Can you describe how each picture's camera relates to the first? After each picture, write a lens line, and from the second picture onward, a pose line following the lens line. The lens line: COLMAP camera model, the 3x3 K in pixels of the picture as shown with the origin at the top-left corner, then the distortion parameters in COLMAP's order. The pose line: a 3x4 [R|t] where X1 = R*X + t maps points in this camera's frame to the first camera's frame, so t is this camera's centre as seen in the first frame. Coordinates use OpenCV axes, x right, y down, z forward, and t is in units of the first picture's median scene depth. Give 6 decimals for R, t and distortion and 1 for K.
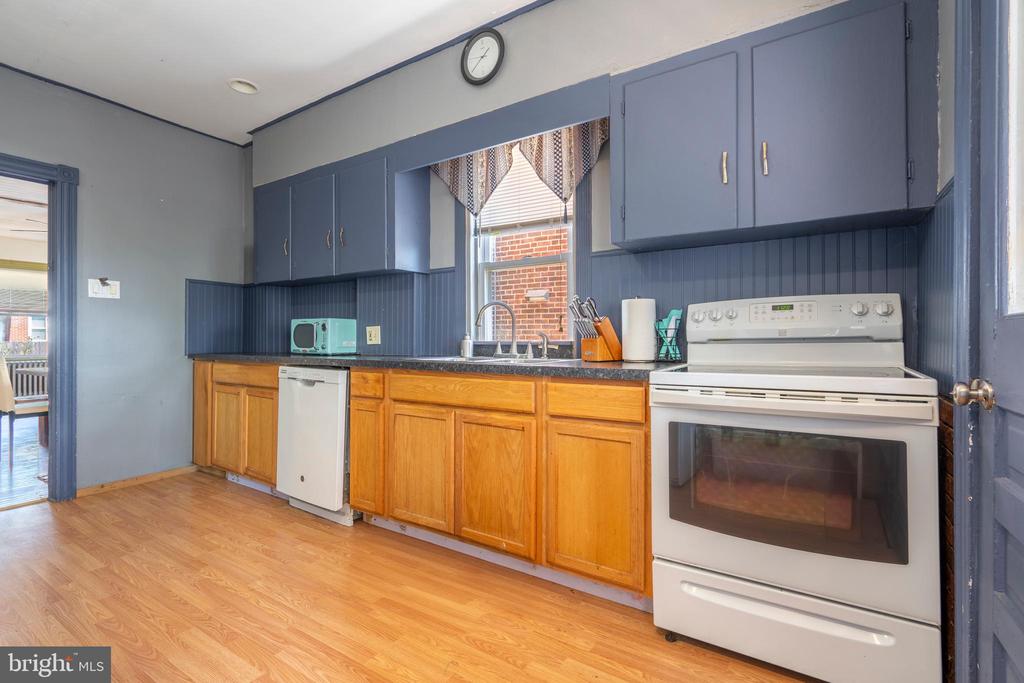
lens RADIAL K [[460.2, 0, 515.1], [0, 460.2, 331.4], [0, 0, 1]] dist [-0.003459, -0.000032]
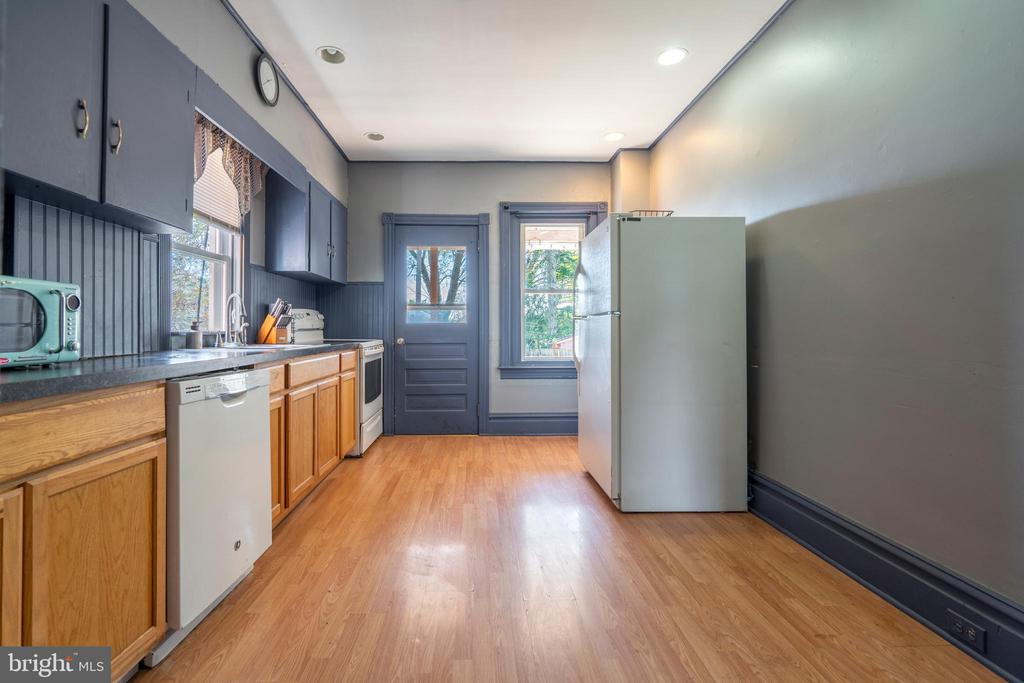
lens RADIAL K [[460.2, 0, 515.1], [0, 460.2, 331.4], [0, 0, 1]] dist [-0.003459, -0.000032]
pose [[-0.598957, 0.010133, 0.800717, -1.302083], [0.001536, 0.999933, -0.011504, 0.040653], [-0.800780, -0.005660, -0.598932, 1.168456]]
